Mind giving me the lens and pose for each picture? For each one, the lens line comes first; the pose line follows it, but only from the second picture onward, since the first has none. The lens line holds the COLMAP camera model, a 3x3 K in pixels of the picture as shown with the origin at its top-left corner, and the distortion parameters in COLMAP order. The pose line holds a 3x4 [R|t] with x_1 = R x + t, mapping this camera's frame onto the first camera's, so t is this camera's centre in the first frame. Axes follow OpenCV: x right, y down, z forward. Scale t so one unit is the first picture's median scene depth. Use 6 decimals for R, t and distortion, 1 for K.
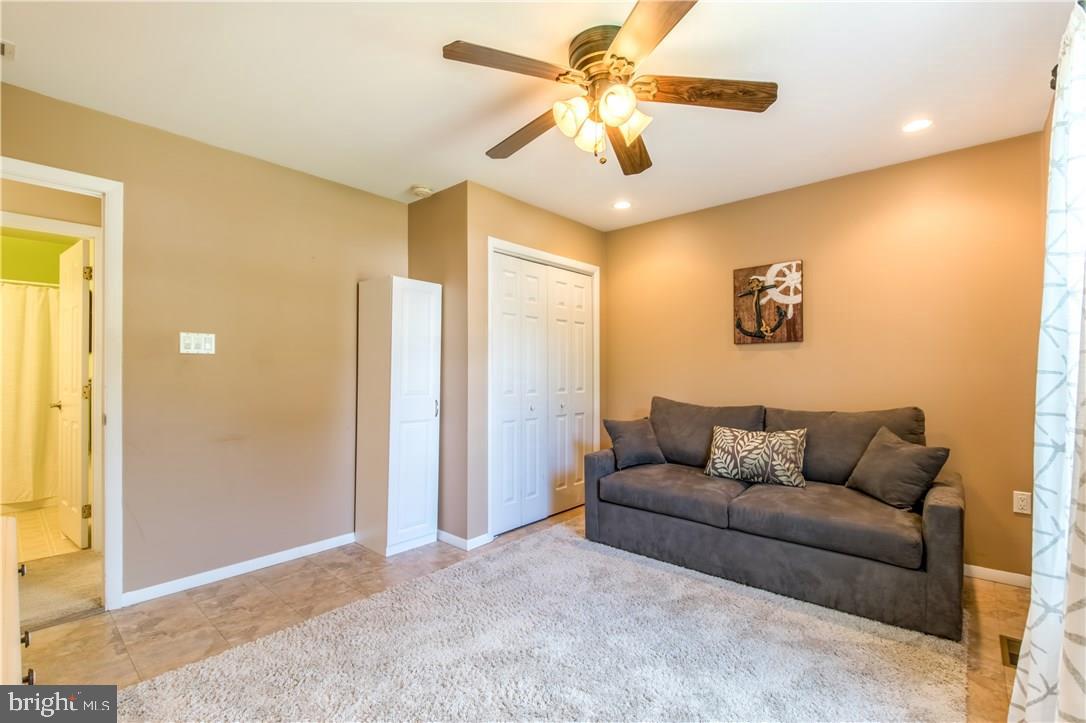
lens RADIAL K [[478.5, 0, 541.0], [0, 478.5, 374.5], [0, 0, 1]] dist [0.030618, -0.019508]
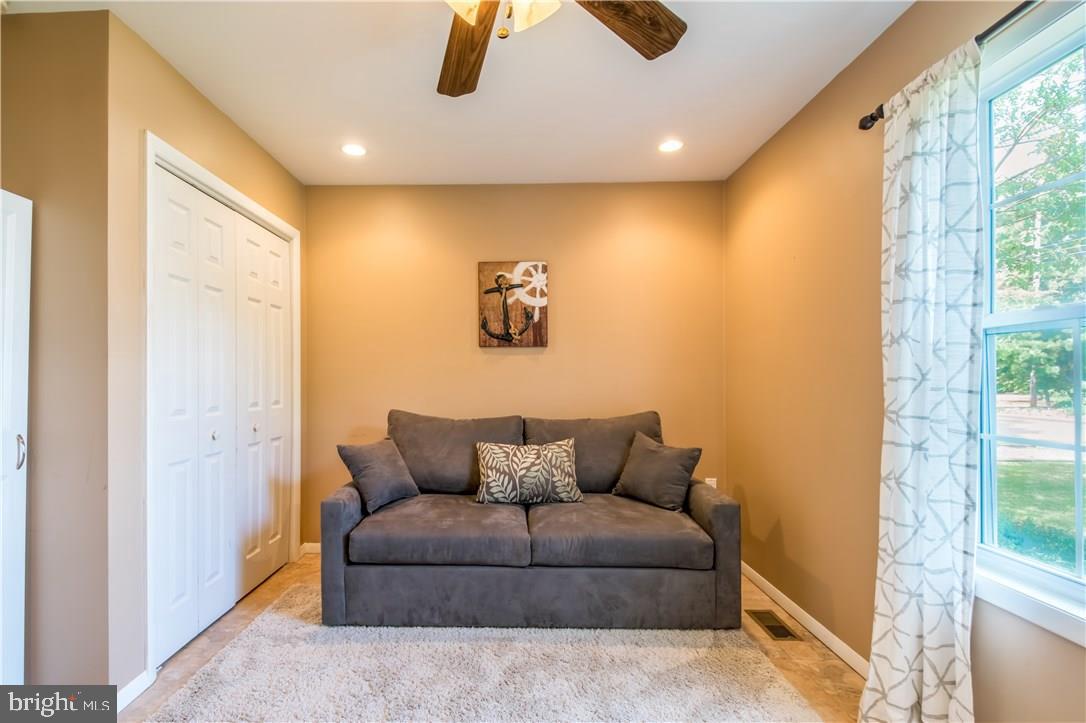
lens RADIAL K [[501.5, 0, 500.6], [0, 501.5, 381.4], [0, 0, 1]] dist [0.034633, -0.023235]
pose [[0.771573, -0.002677, 0.636135, -0.179814], [0.002388, 0.999996, 0.001312, -0.000910], [-0.636137, 0.000506, 0.771576, 0.316509]]
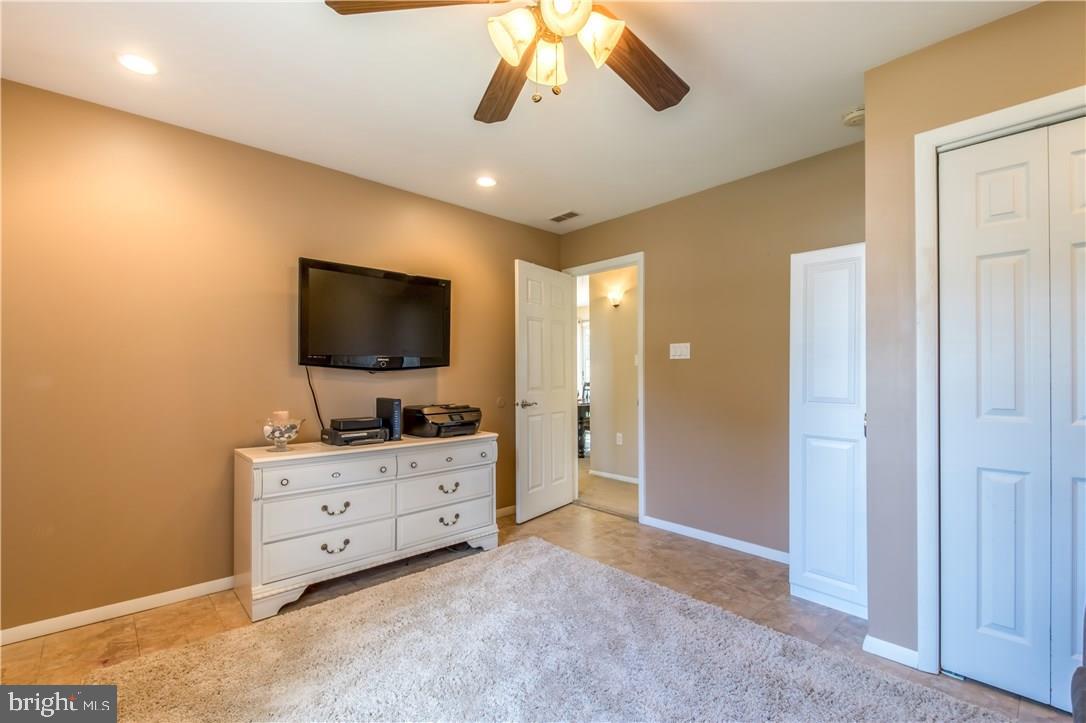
lens RADIAL K [[478.5, 0, 541.0], [0, 478.5, 374.5], [0, 0, 1]] dist [0.030618, -0.019508]
pose [[-0.121404, 0.002179, -0.992601, 0.553361], [0.000347, 0.999998, 0.002152, -0.002795], [0.992603, -0.000083, -0.121404, 0.669150]]
